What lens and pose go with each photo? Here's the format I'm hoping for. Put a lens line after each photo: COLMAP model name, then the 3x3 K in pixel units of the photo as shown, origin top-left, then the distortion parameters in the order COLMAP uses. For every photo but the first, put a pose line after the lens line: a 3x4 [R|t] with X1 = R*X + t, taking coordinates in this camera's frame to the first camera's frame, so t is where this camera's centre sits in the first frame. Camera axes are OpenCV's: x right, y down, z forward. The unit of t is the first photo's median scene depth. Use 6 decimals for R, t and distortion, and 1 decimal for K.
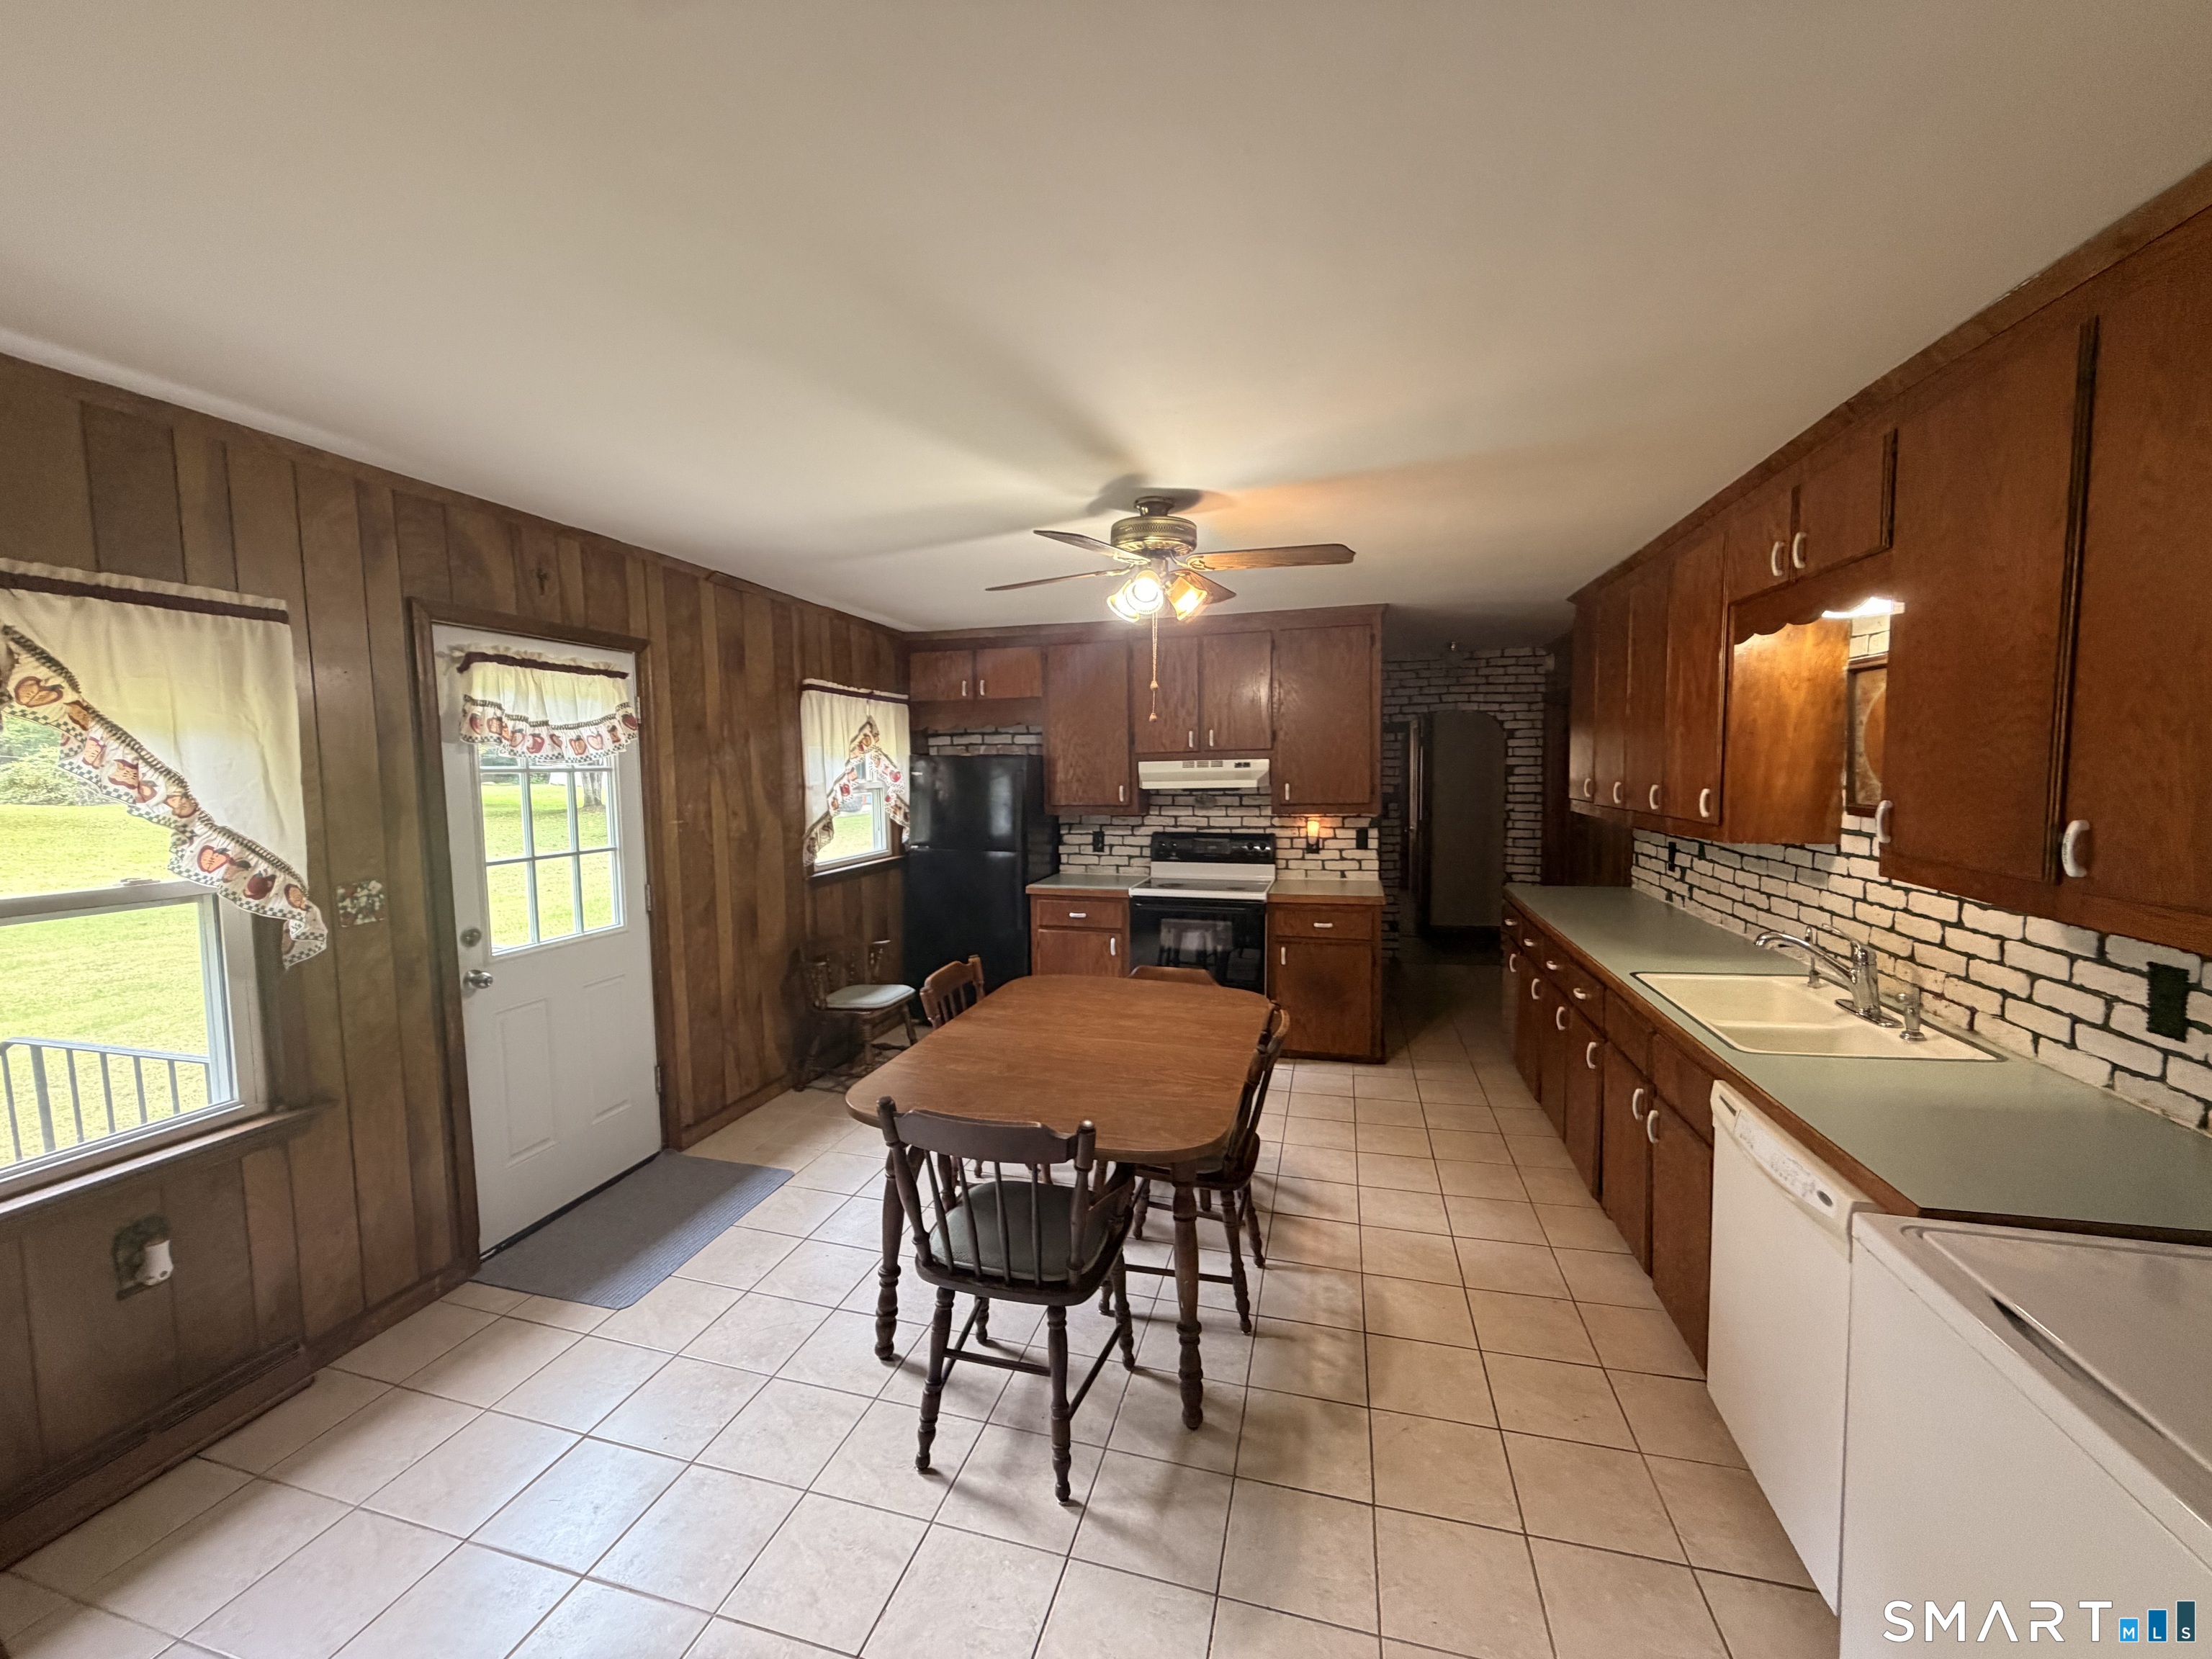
lens RADIAL K [[881.6, 0, 1095.1], [0, 881.6, 832.2], [0, 0, 1]] dist [-0.000648, 0.000037]
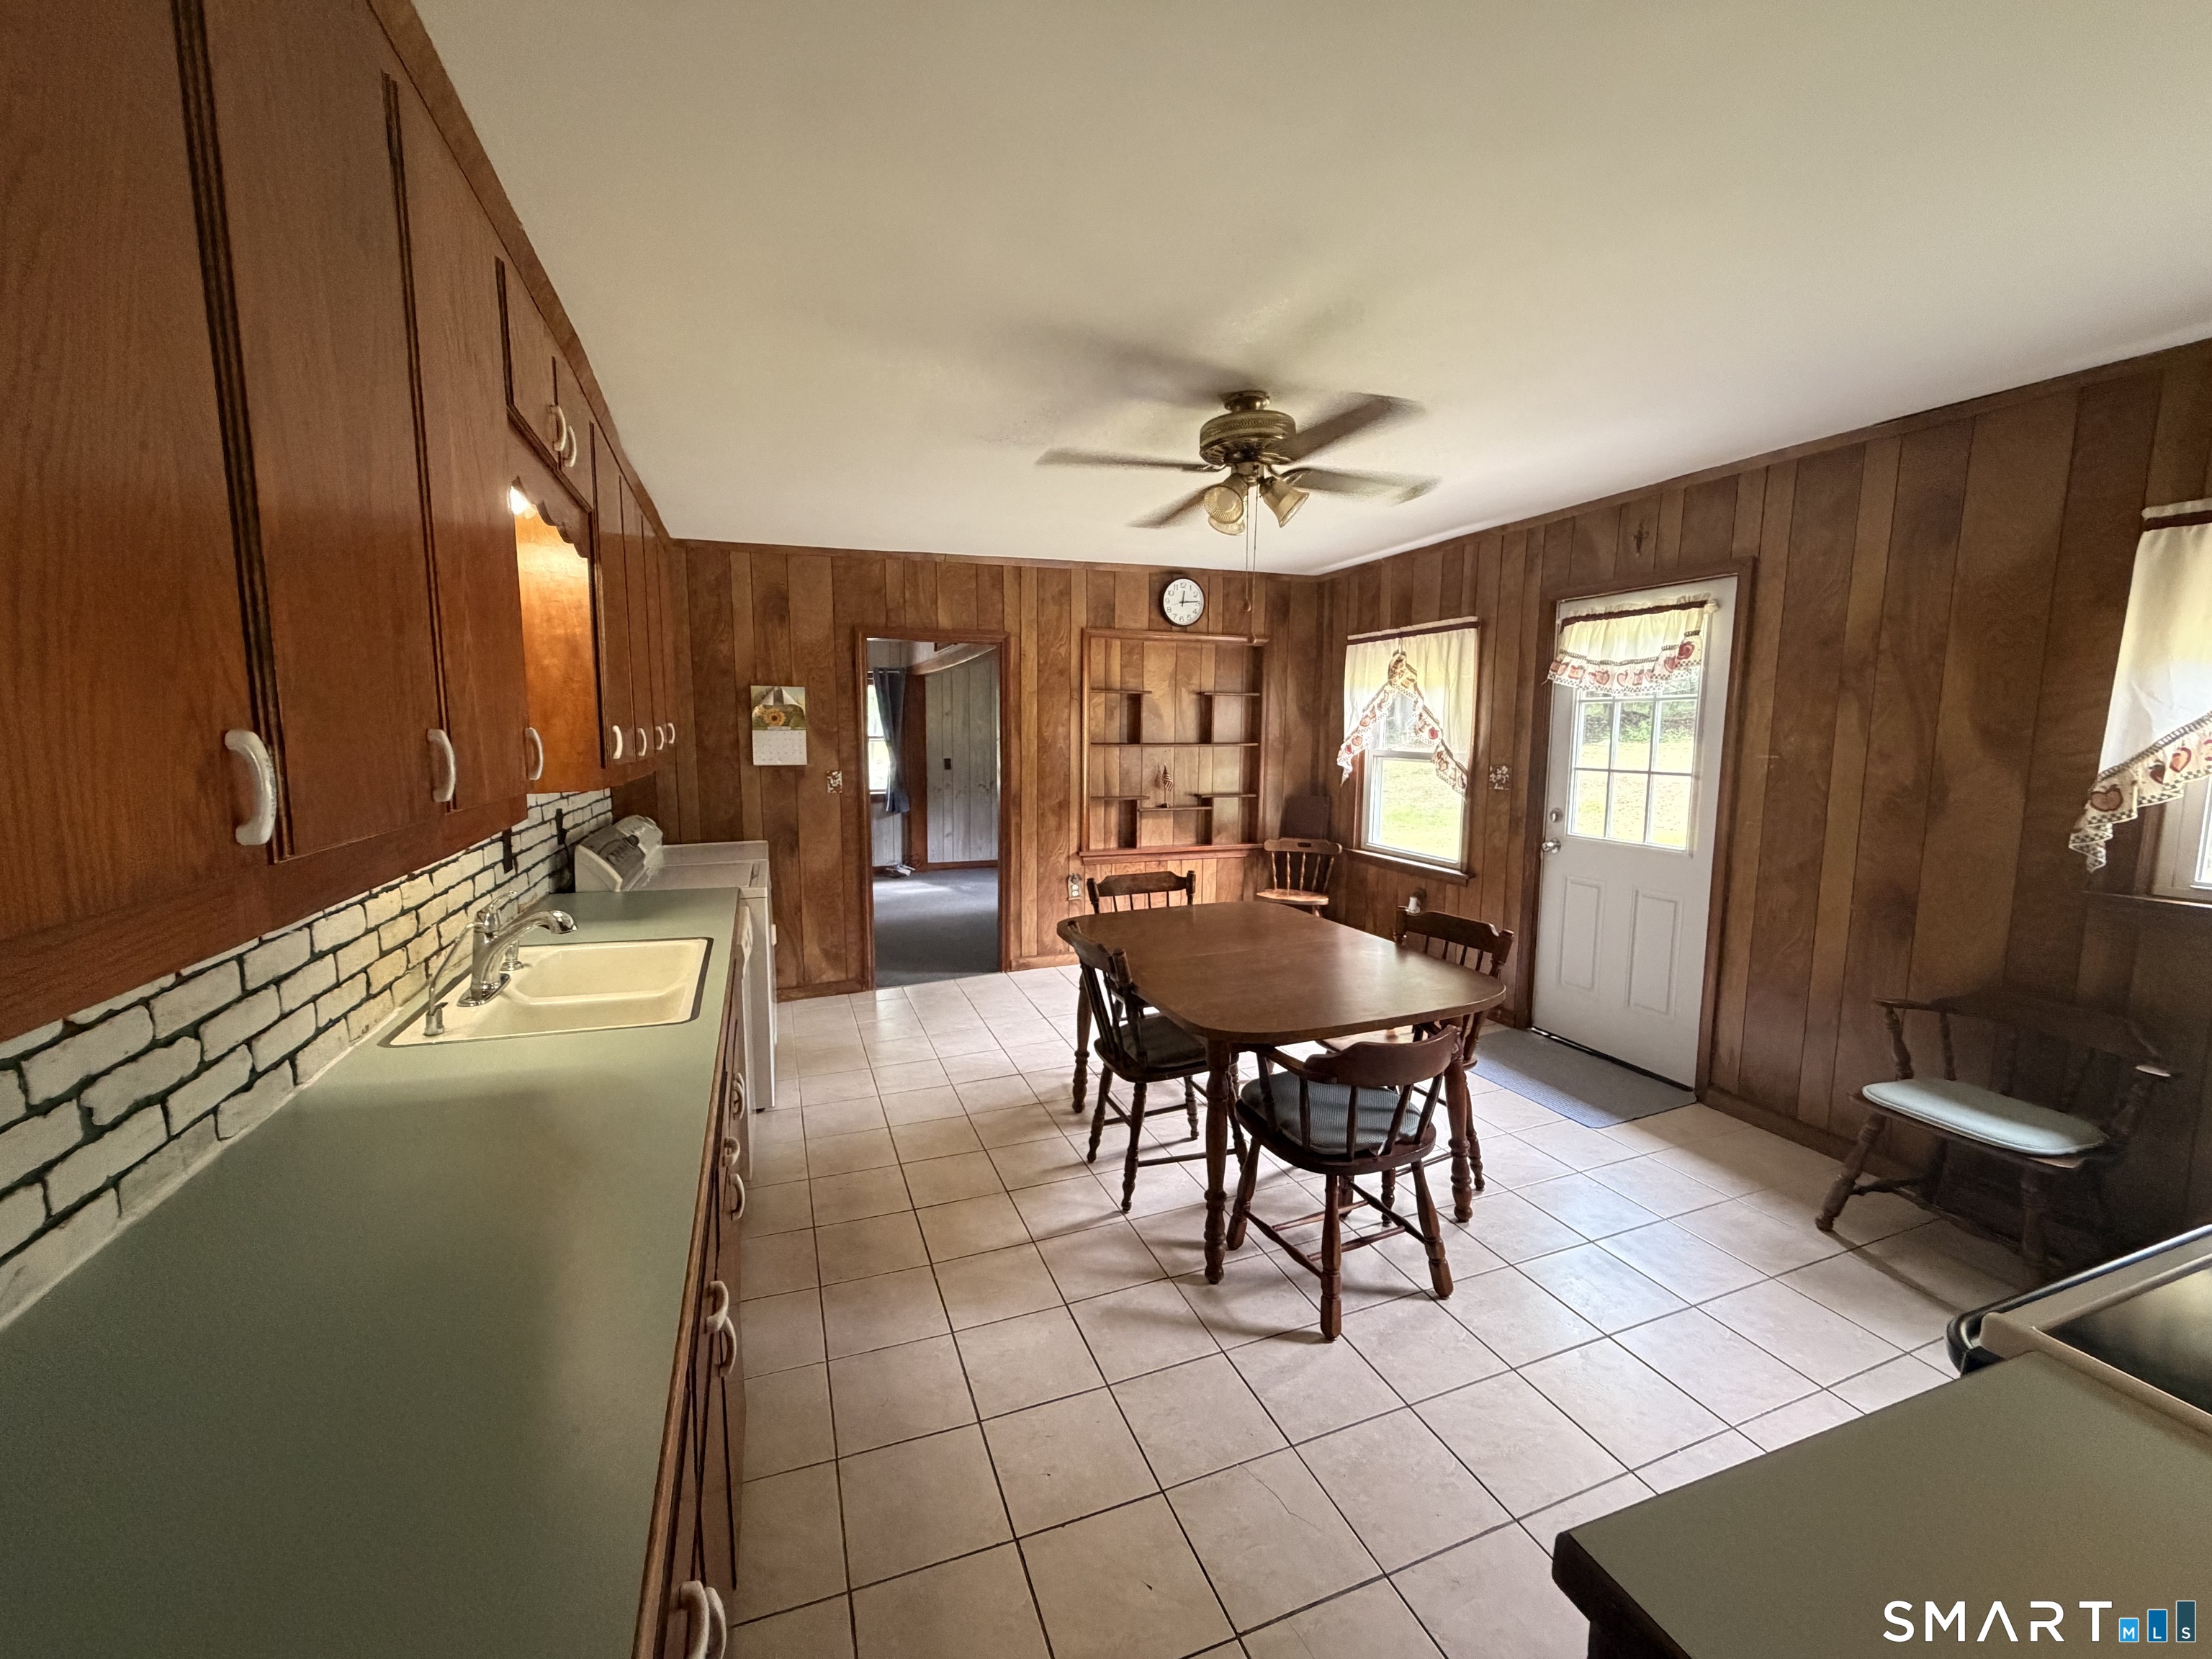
lens RADIAL K [[881.6, 0, 1097.3], [0, 881.6, 831.3], [0, 0, 1]] dist [-0.000648, 0.000037]
pose [[-0.803042, 0.084148, -0.589952, 0.683074], [-0.036167, 0.981273, 0.189195, -0.093142], [0.594824, 0.173268, -0.784960, 1.510882]]
